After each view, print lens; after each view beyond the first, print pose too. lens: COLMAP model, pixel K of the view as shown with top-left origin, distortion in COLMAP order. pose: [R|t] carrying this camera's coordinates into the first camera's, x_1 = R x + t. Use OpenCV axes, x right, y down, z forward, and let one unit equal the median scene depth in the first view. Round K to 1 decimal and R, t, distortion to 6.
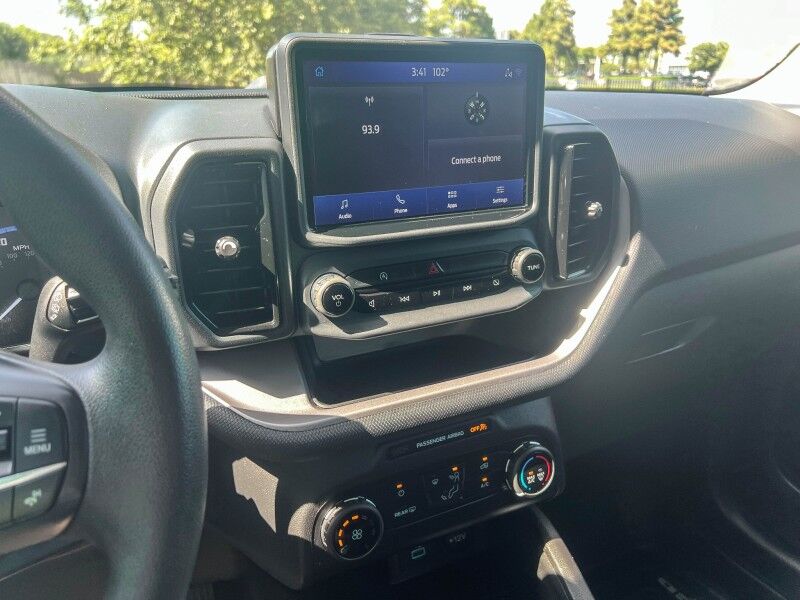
lens RADIAL K [[605.0, 0, 388.6], [0, 605.0, 298.8], [0, 0, 1]] dist [0.068741, -0.087938]
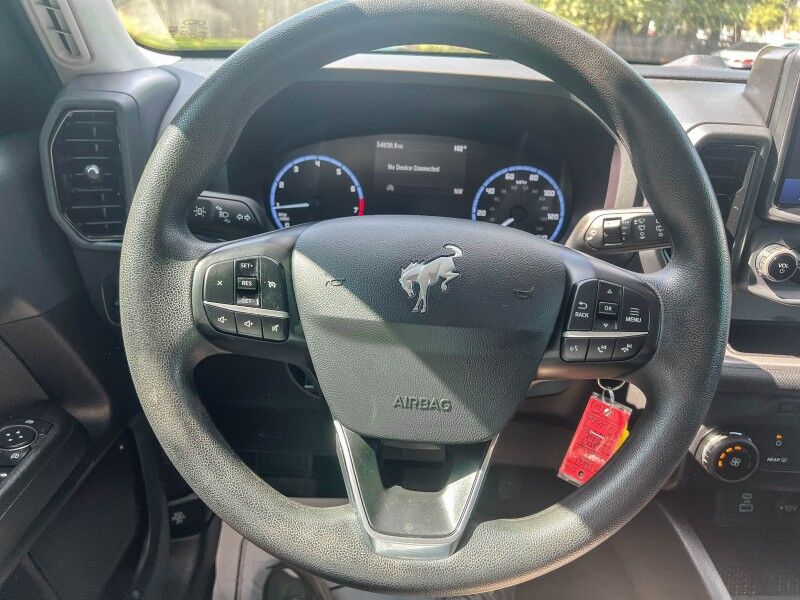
lens RADIAL K [[605.0, 0, 388.6], [0, 605.0, 298.8], [0, 0, 1]] dist [0.068741, -0.087938]
pose [[0.900740, 0.228757, -0.369239, -0.315500], [-0.199806, 0.973016, 0.115403, 0.074898], [0.385675, -0.030172, 0.922141, -0.396175]]
